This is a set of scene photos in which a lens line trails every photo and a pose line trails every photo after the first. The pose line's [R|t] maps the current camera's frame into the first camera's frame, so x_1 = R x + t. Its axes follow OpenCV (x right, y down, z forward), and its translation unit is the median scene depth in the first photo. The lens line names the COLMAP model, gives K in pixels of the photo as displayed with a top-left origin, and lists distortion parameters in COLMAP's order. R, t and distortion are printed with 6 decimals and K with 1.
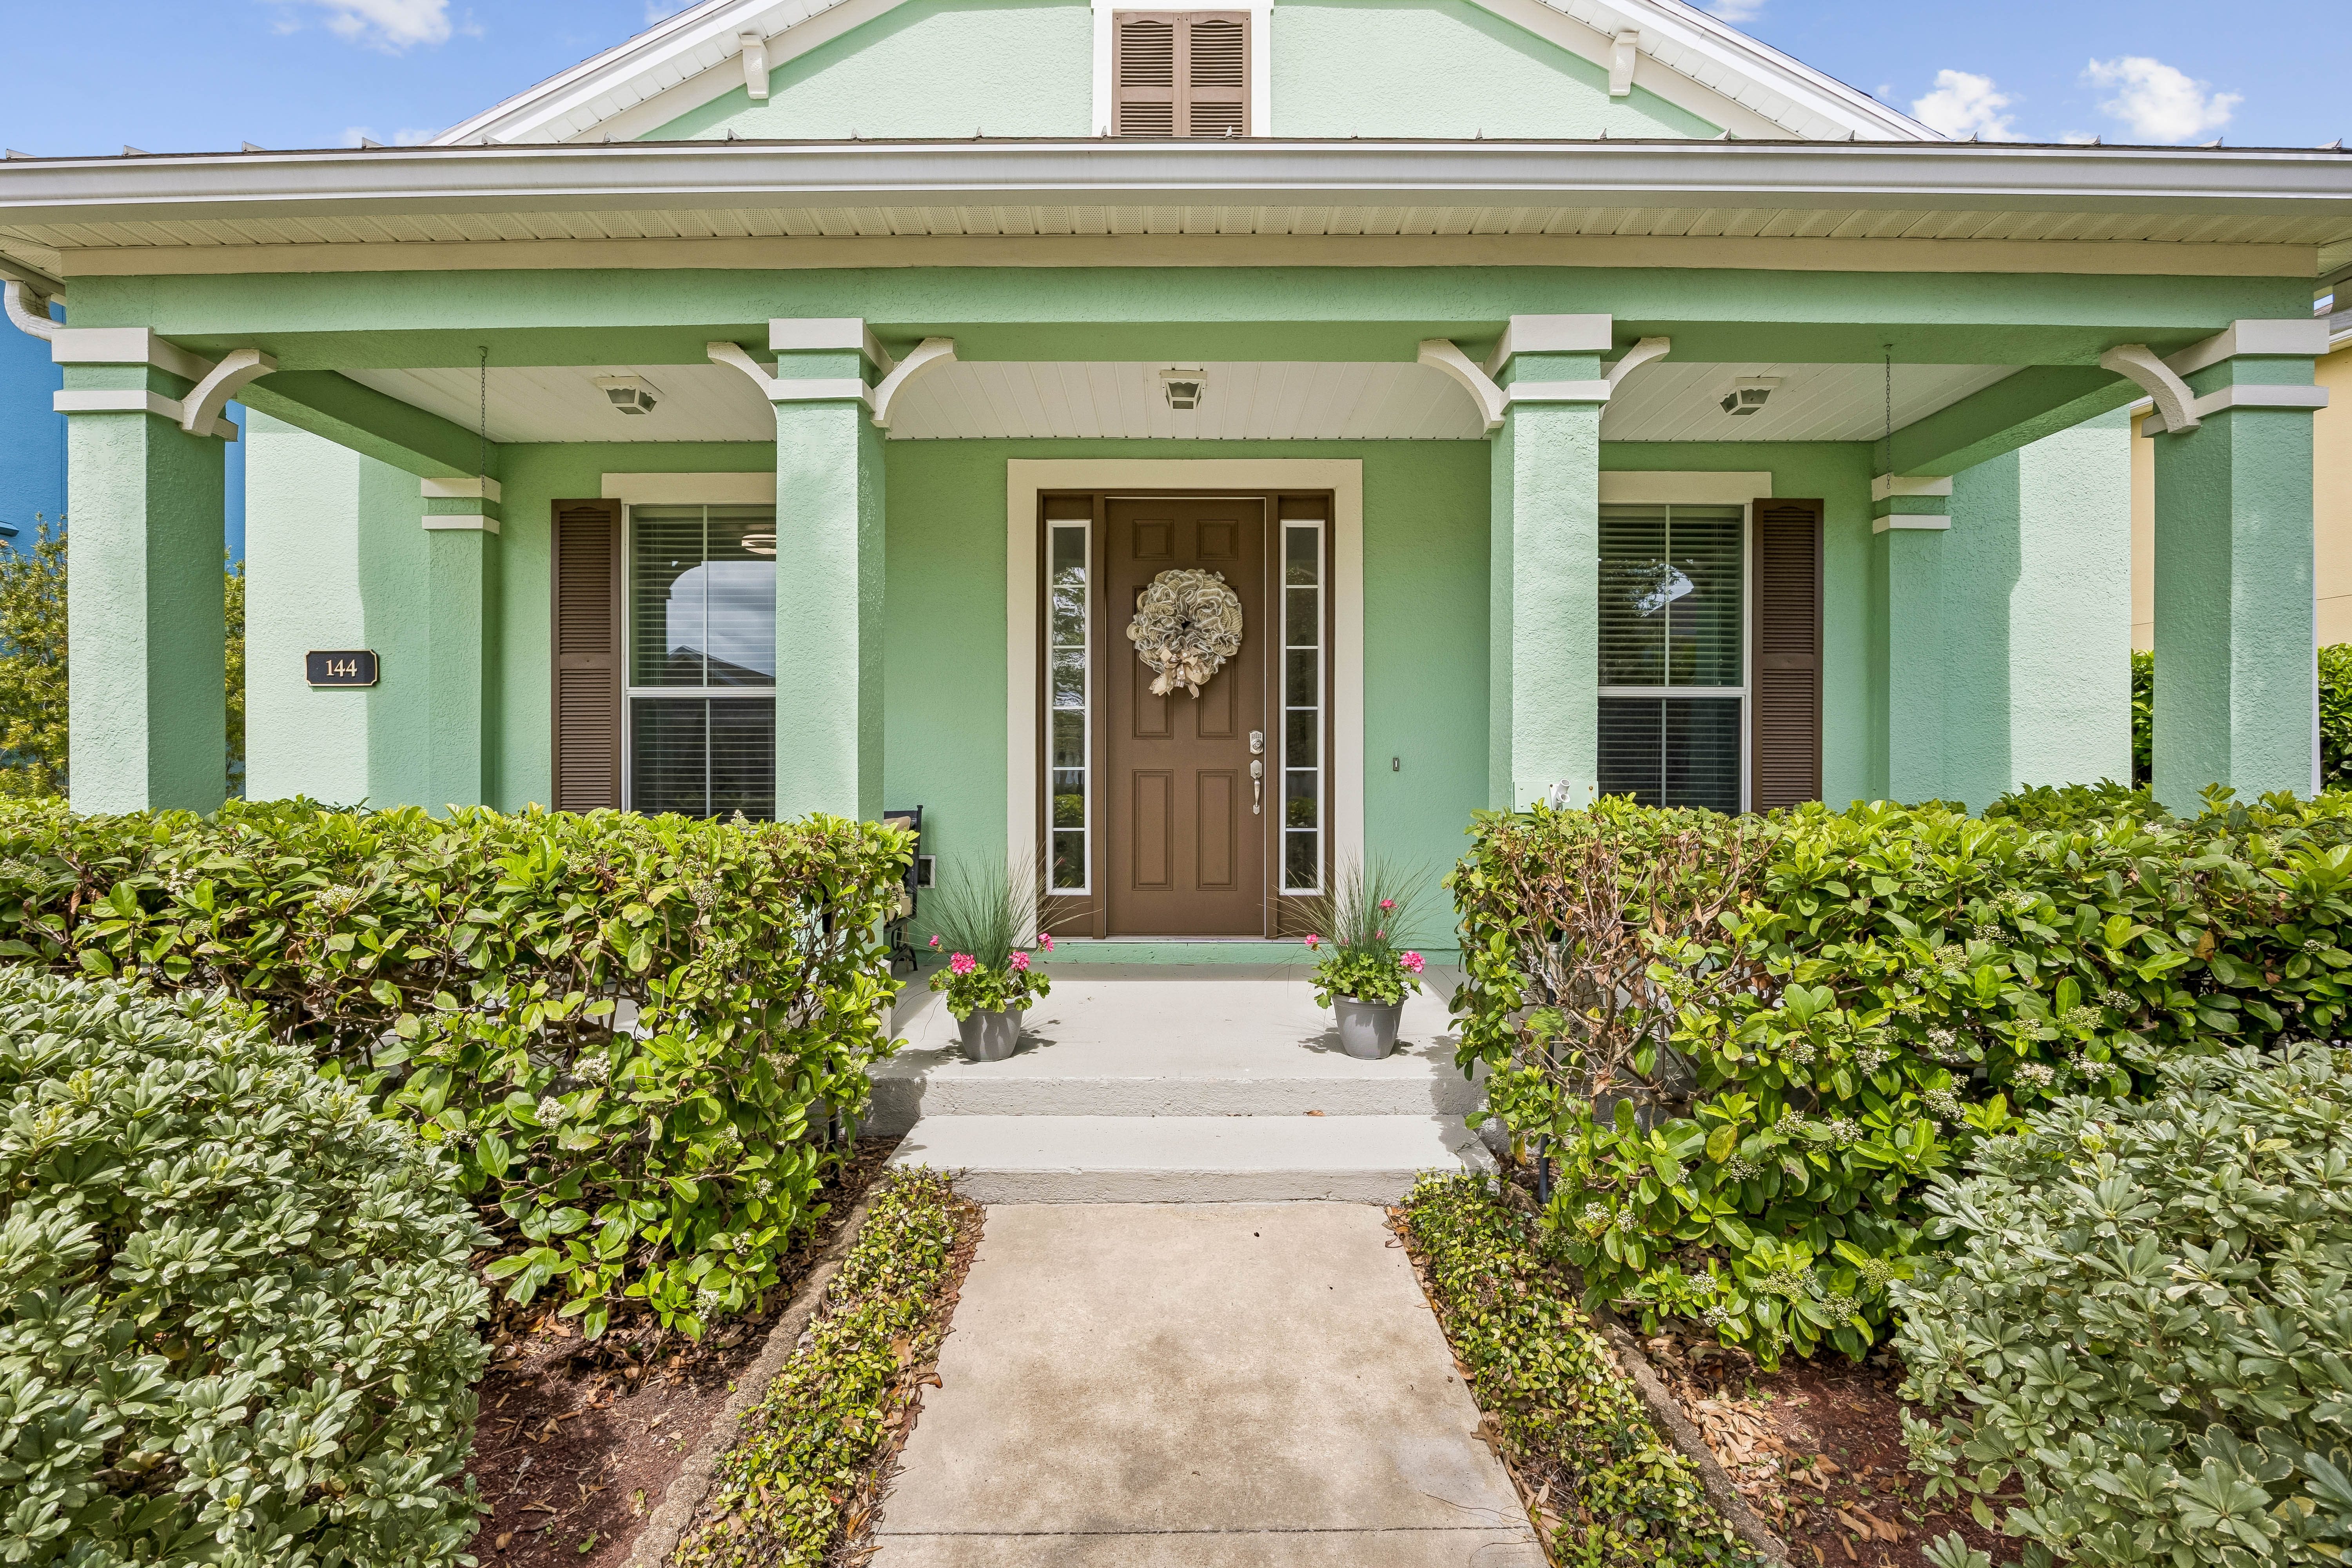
lens RADIAL K [[970.8, 0, 1165.7], [0, 970.8, 788.4], [0, 0, 1]] dist [-0.022913, 0.000043]
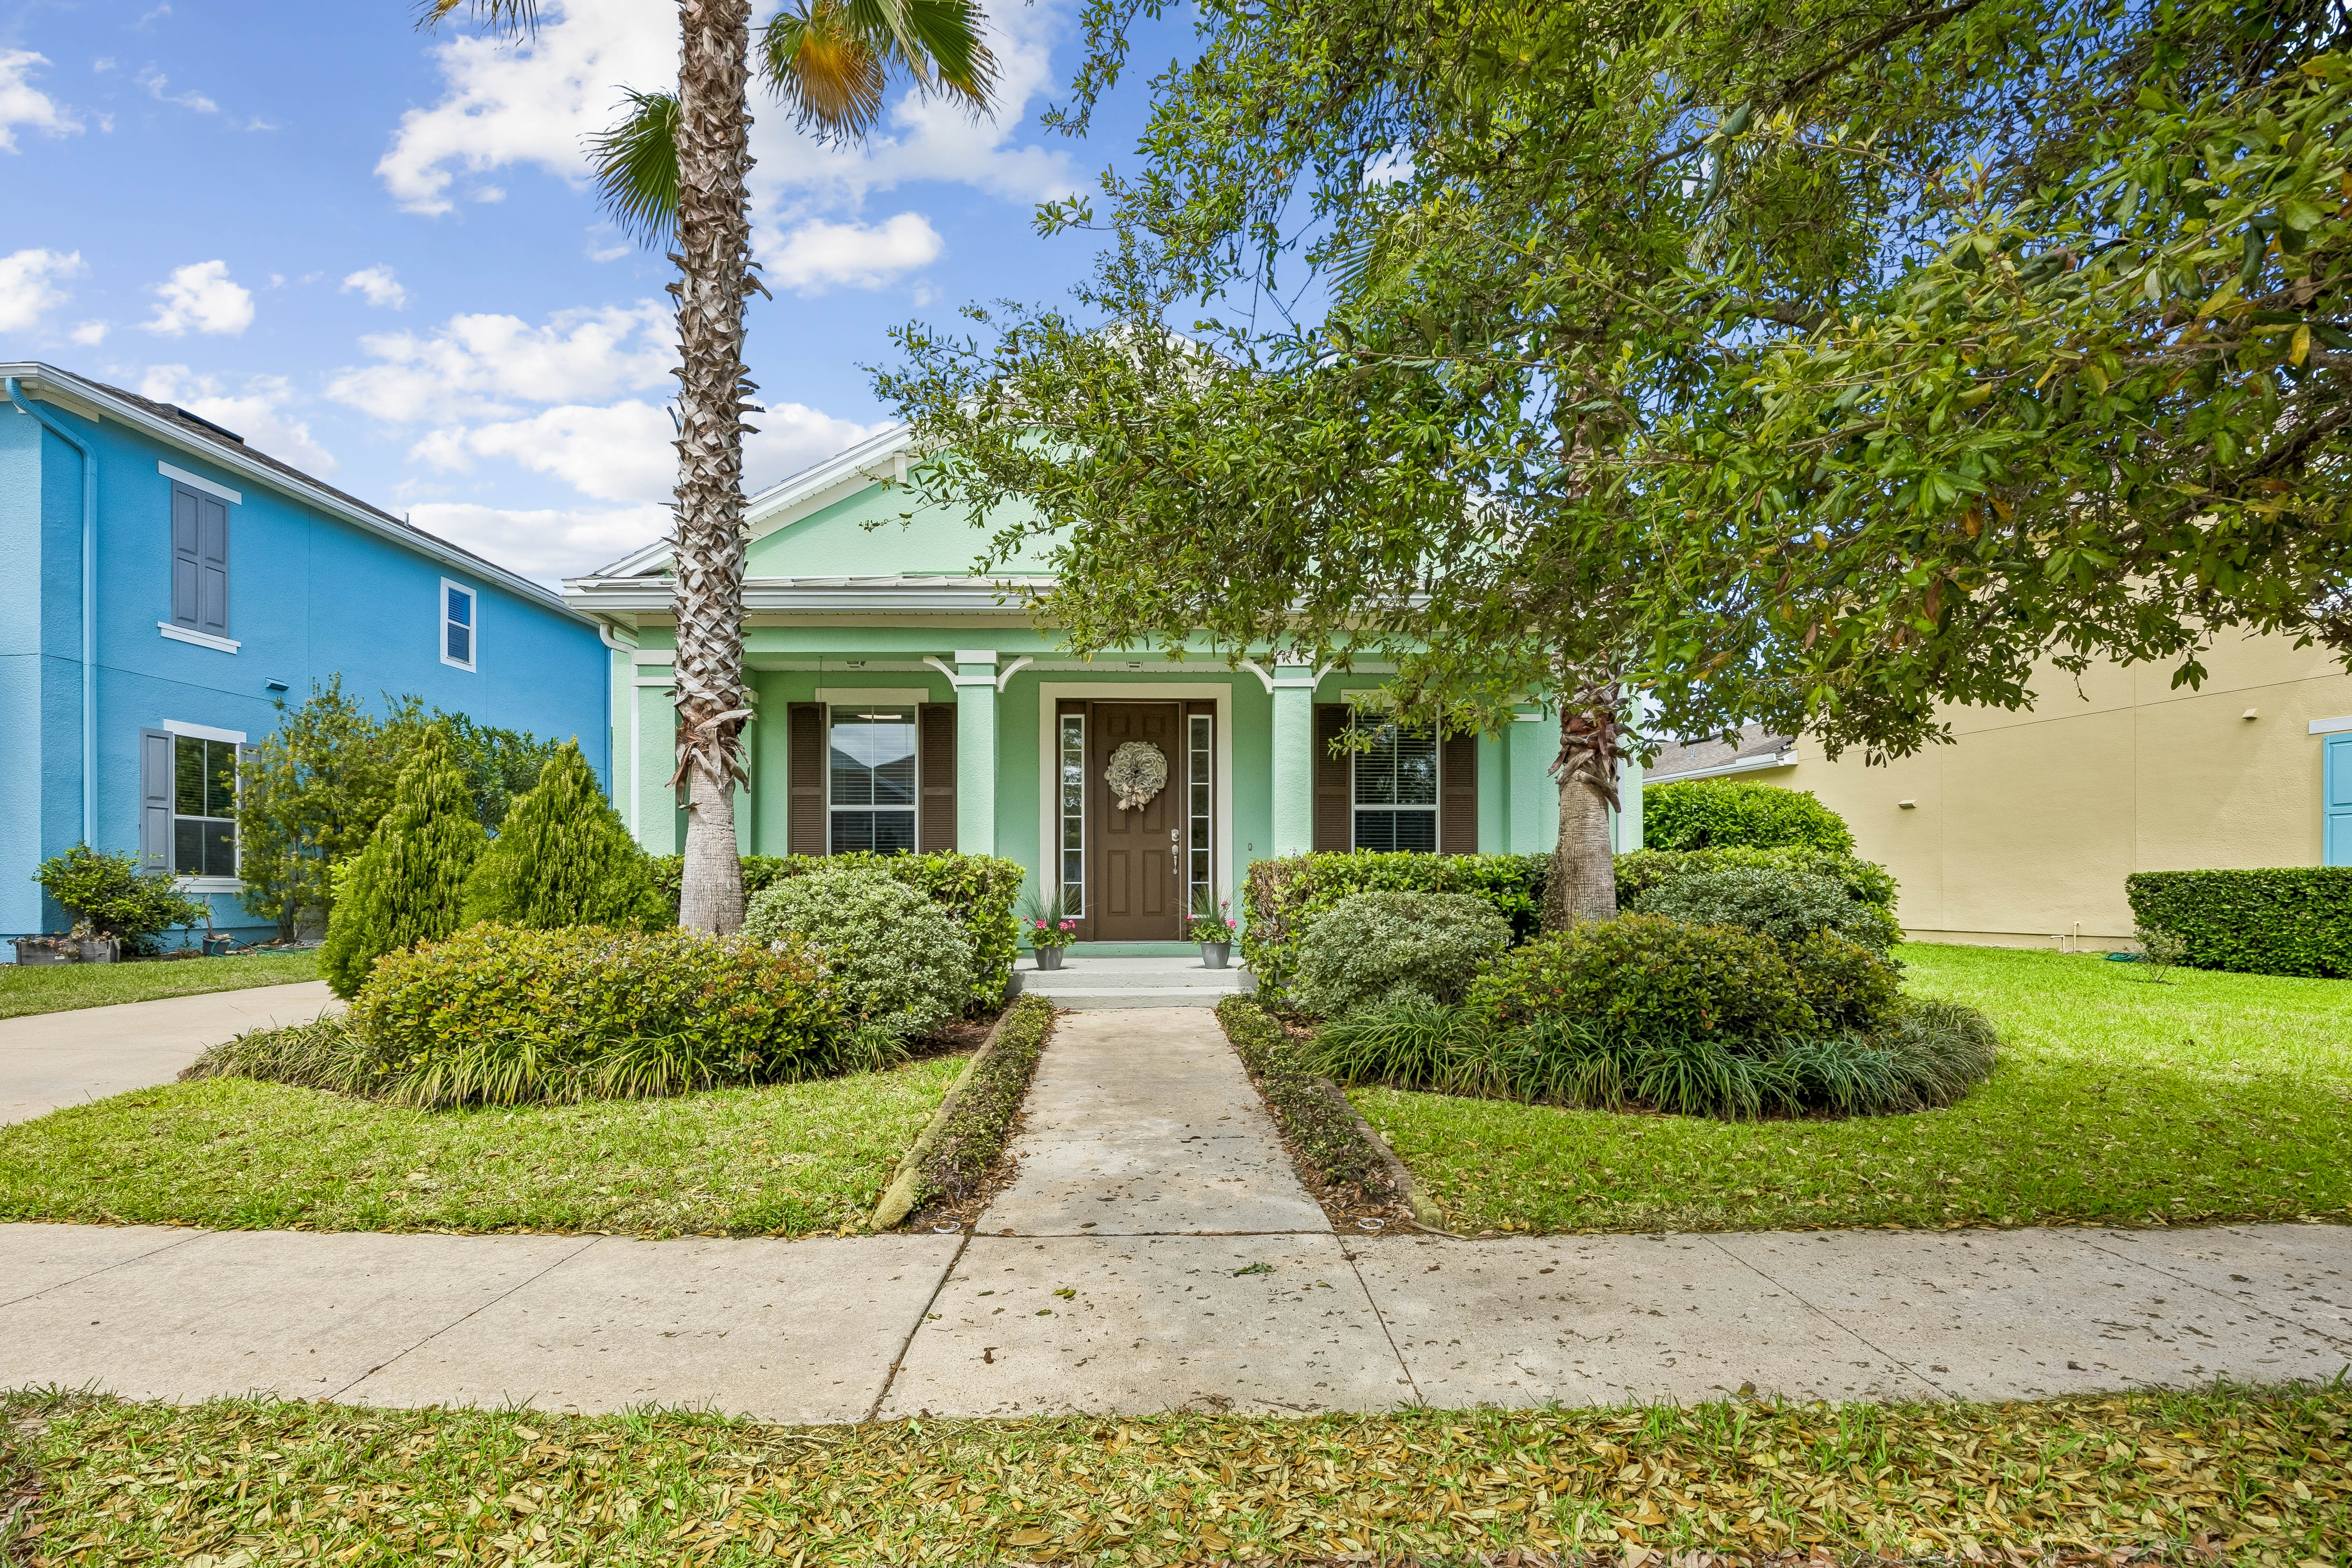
lens RADIAL K [[1072.1, 0, 1173.3], [0, 1072.1, 873.3], [0, 0, 1]] dist [-0.003806, -0.000562]
pose [[0.998835, -0.003069, 0.048153, -0.008420], [0.004431, 0.999592, -0.028207, 0.083317], [-0.048047, 0.028387, 0.998442, -1.045811]]
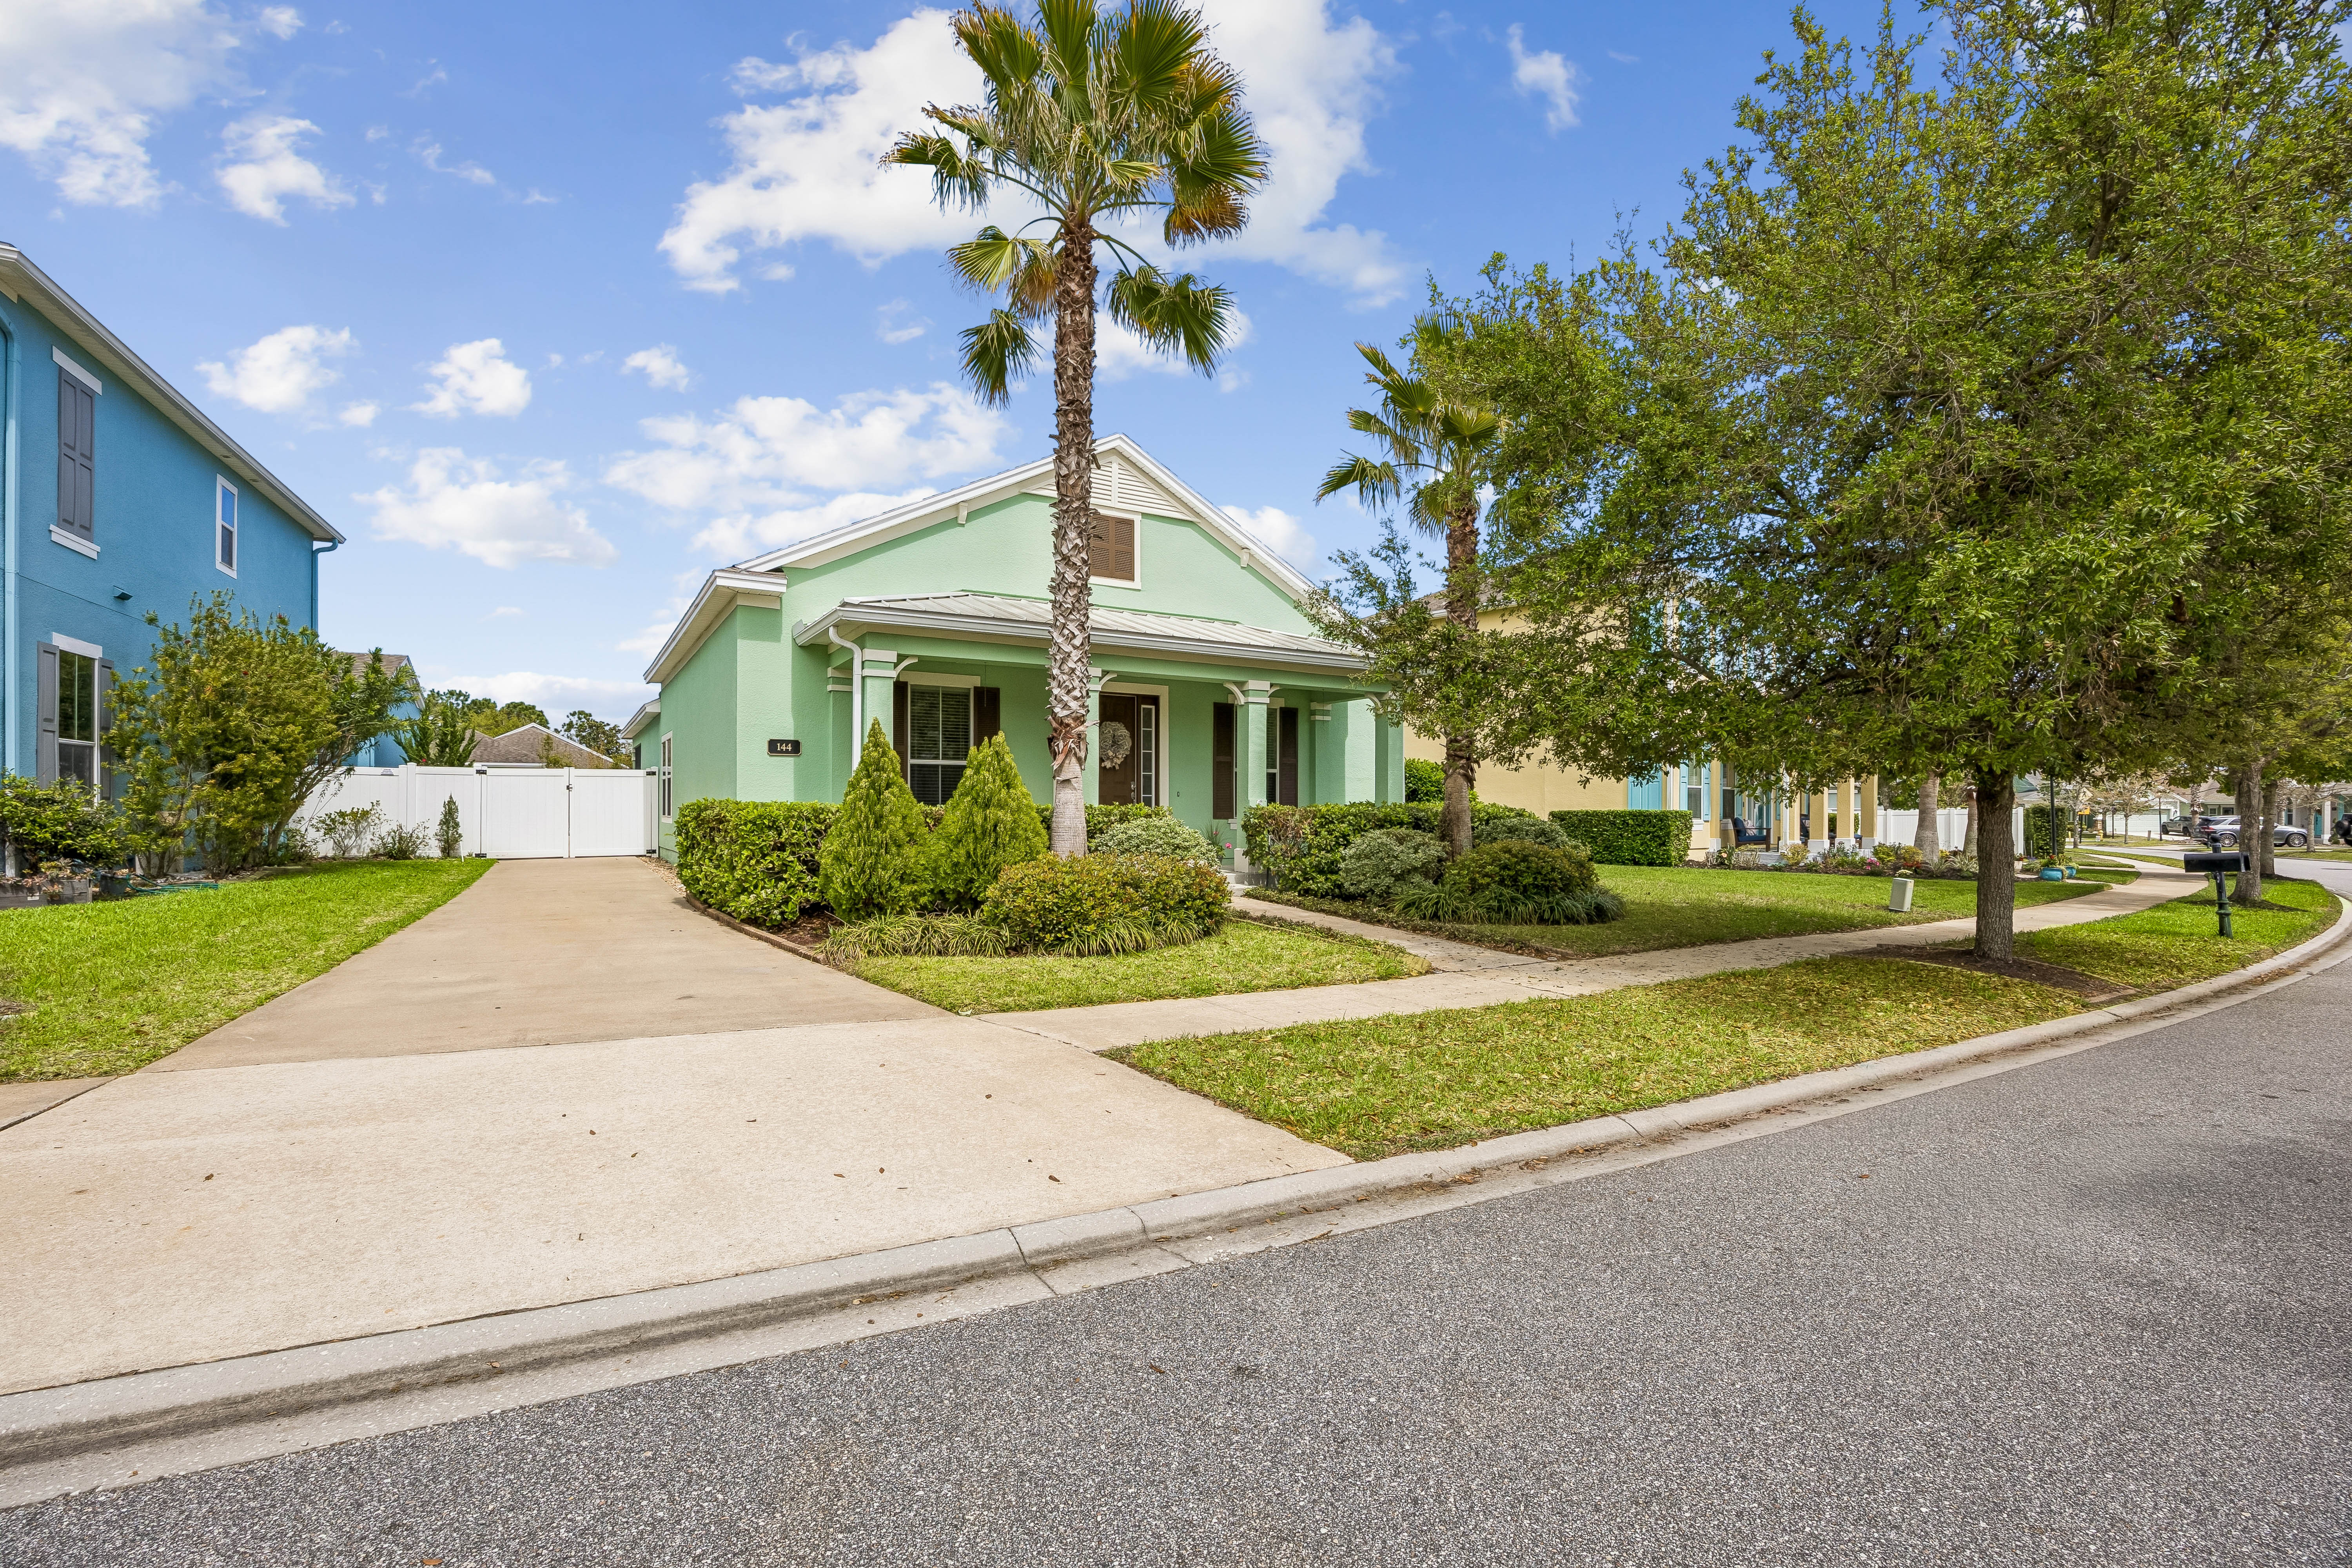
lens RADIAL K [[1046.1, 0, 1176.0], [0, 1046.1, 784.0], [0, 0, 1]] dist [0.000248, 0.000007]
pose [[0.841116, 0.013327, 0.540690, -1.422335], [0.005035, 0.999460, -0.032467, 0.044506], [-0.540831, 0.030031, 0.840595, -1.562962]]
